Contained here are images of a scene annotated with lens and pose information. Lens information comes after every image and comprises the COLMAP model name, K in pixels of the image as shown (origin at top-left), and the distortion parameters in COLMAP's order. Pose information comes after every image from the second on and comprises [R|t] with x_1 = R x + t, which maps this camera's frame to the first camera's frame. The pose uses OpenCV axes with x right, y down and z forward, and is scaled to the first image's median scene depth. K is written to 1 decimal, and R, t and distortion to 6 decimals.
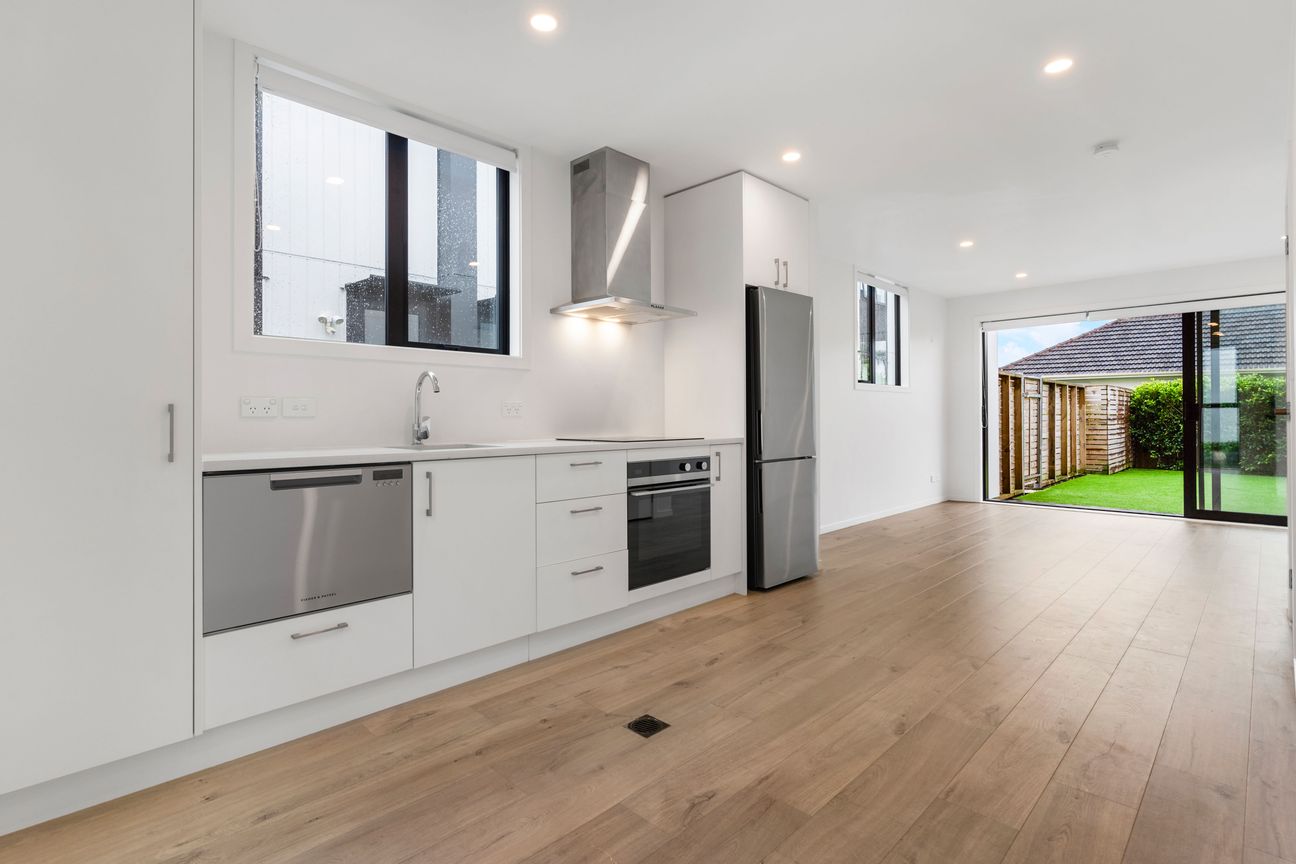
lens RADIAL K [[642.4, 0, 623.2], [0, 642.4, 420.7], [0, 0, 1]] dist [-0.001037, 0.001327]
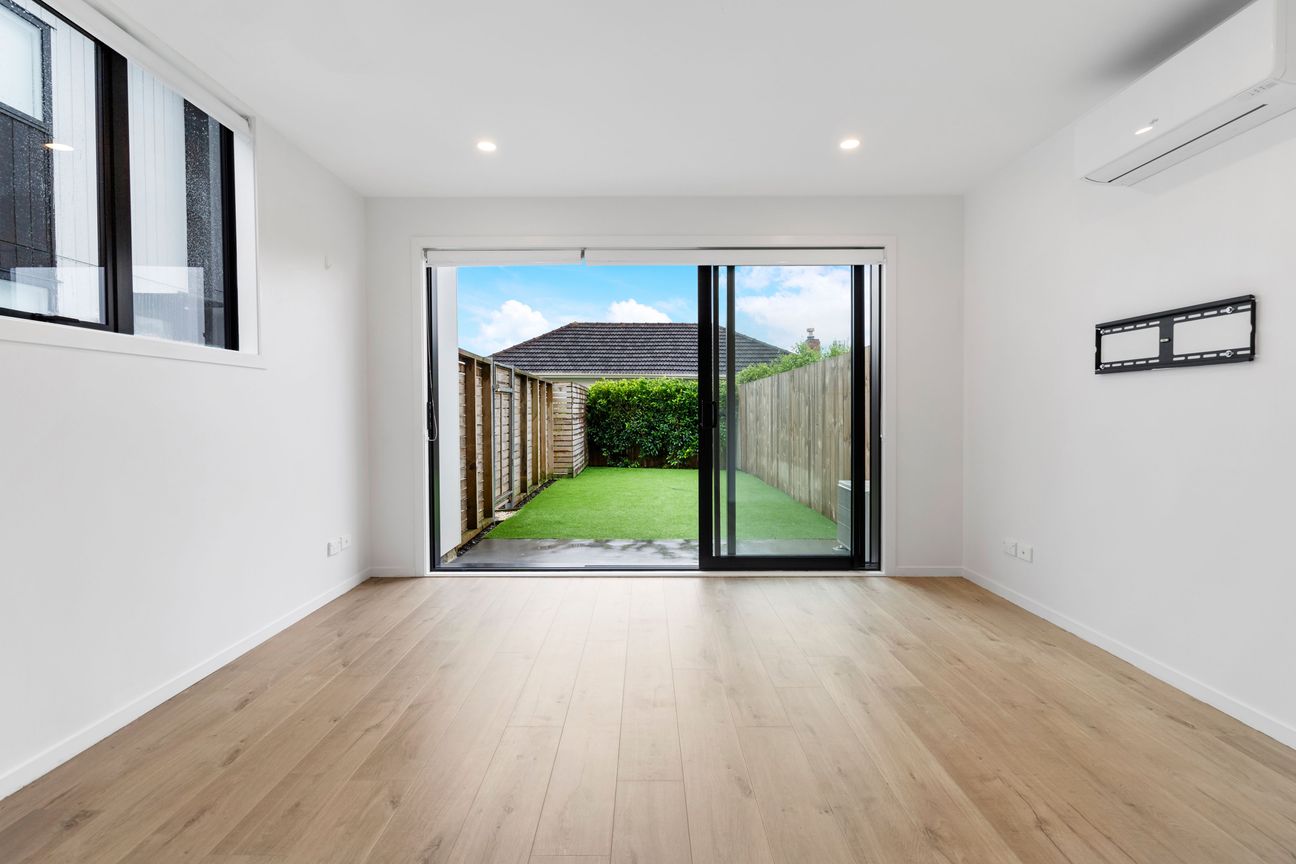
lens RADIAL K [[642.4, 0, 636.7], [0, 642.4, 418.5], [0, 0, 1]] dist [-0.001037, 0.001327]
pose [[0.714521, -0.004780, 0.699598, 0.418376], [0.002793, 0.999988, 0.003980, -0.014745], [-0.699608, -0.000890, 0.714526, 0.666395]]
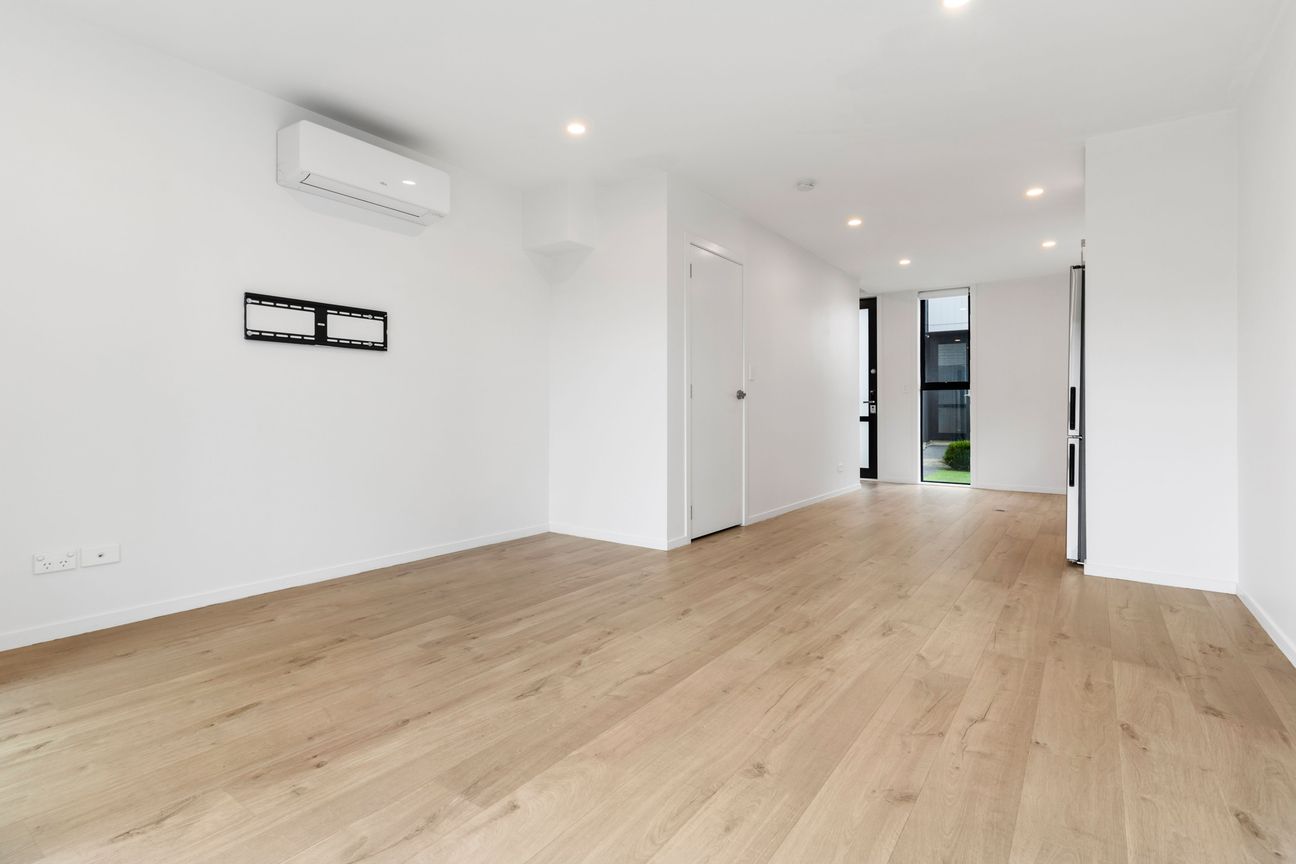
lens RADIAL K [[642.4, 0, 618.4], [0, 642.4, 410.2], [0, 0, 1]] dist [-0.001037, 0.001327]
pose [[-0.988875, -0.002328, -0.148729, 0.835752], [-0.003391, 0.999970, 0.006894, 0.009032], [0.148708, 0.007321, -0.988854, 1.399557]]
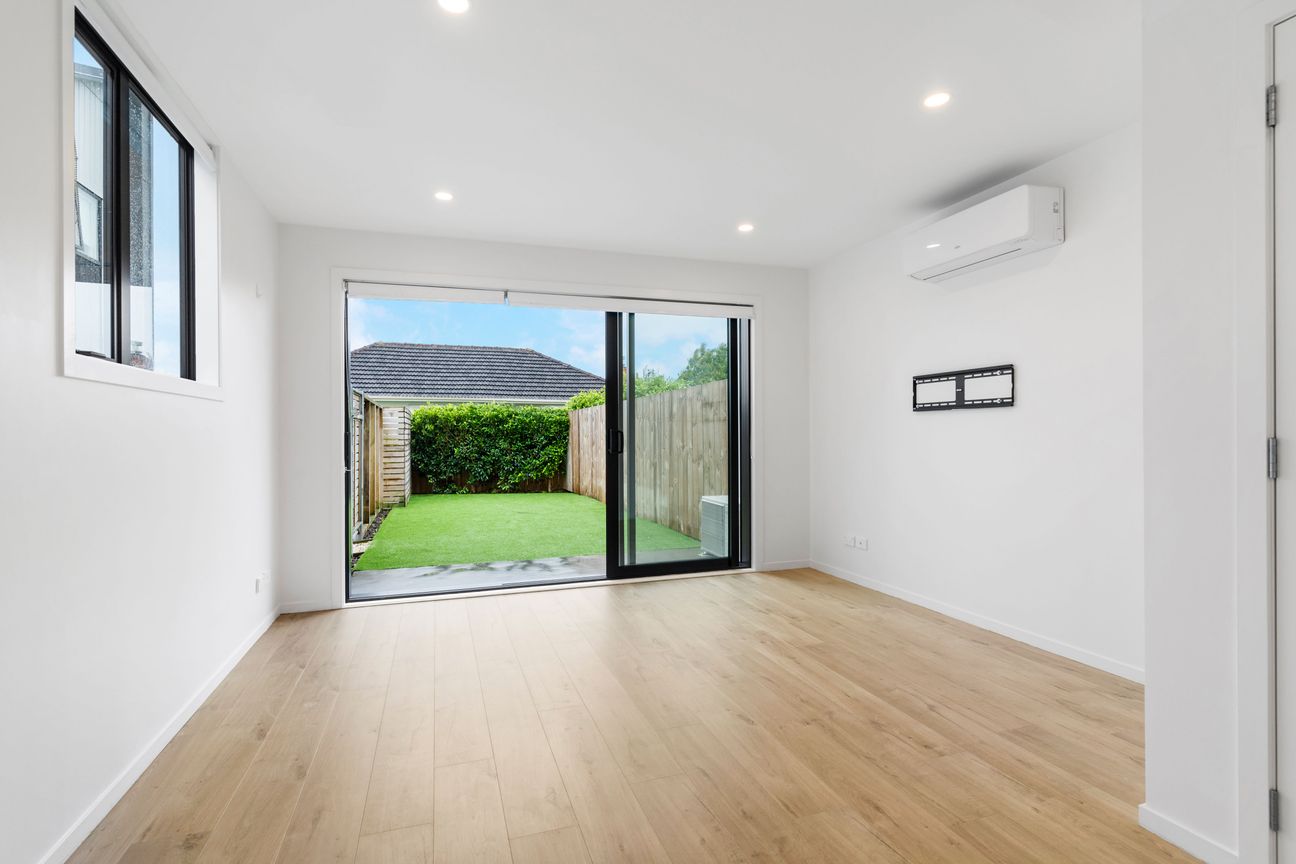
lens RADIAL K [[642.4, 0, 651.6], [0, 642.4, 432.1], [0, 0, 1]] dist [-0.001037, 0.001327]
pose [[0.442667, 0.002312, 0.896683, 0.249592], [0.011833, 0.999895, -0.008420, -0.021669], [-0.896608, 0.014338, 0.442593, 0.724032]]
